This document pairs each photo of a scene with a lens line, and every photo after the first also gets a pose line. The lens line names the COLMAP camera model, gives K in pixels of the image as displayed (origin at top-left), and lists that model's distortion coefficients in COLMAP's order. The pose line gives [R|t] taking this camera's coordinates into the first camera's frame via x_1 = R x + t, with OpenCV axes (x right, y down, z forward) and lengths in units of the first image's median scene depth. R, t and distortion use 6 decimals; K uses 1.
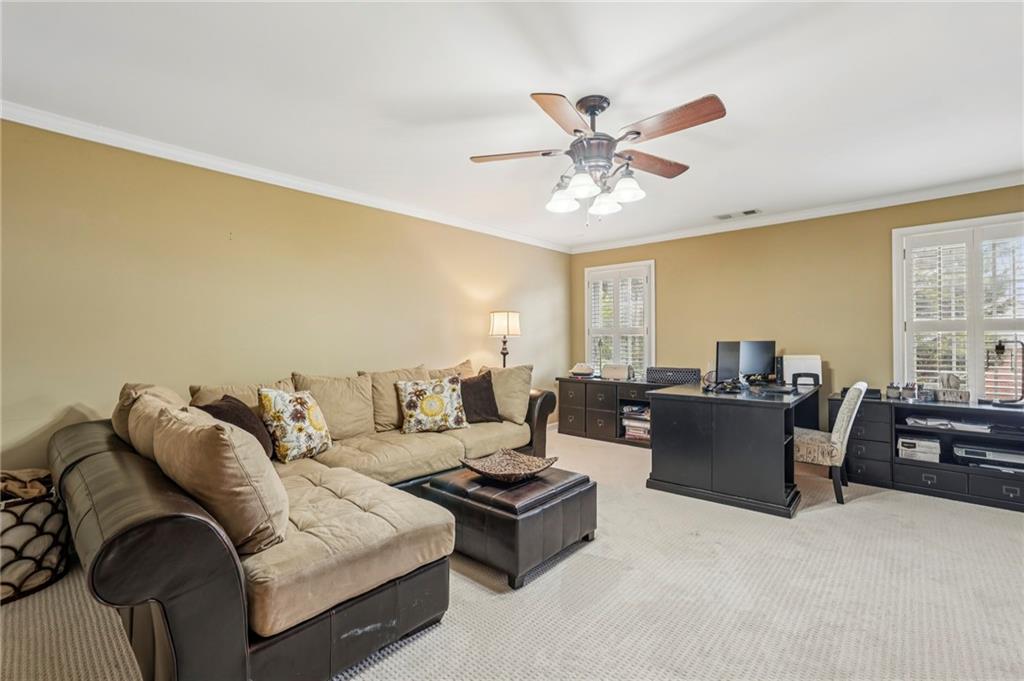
lens RADIAL K [[450.9, 0, 512.0], [0, 450.9, 340.5], [0, 0, 1]] dist [-0.000398, -0.000110]
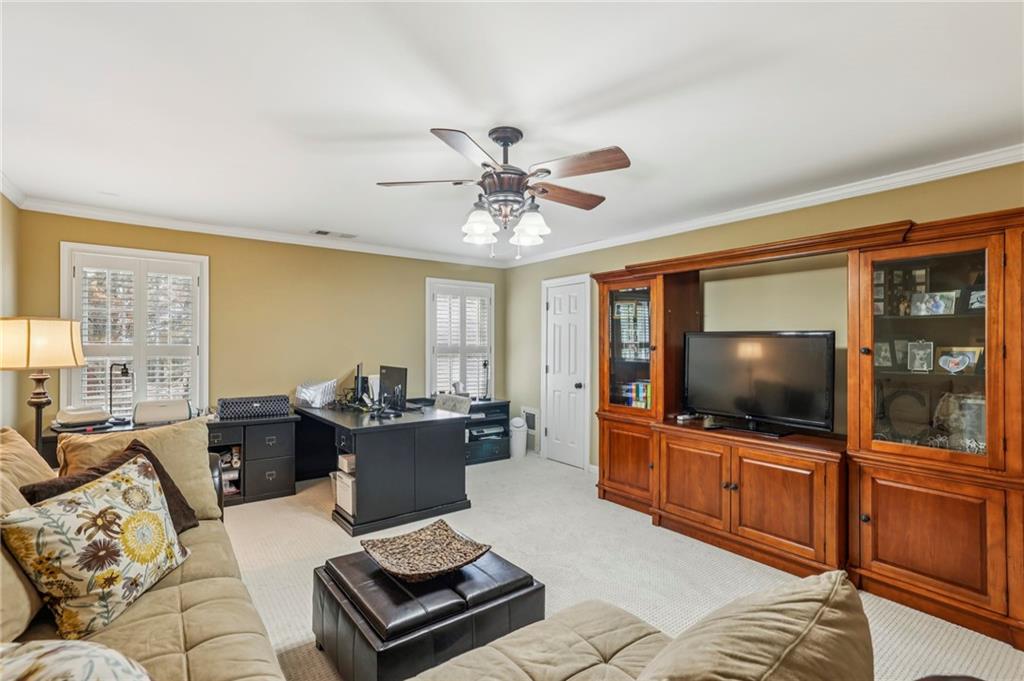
lens RADIAL K [[475.5, 0, 512.0], [0, 475.5, 340.5], [0, 0, 1]] dist [0.000581, 0.000247]
pose [[0.192237, 0.015428, 0.981227, -0.581024], [0.001808, 0.999869, -0.016075, -0.041793], [-0.981347, 0.004864, 0.192184, 0.560439]]
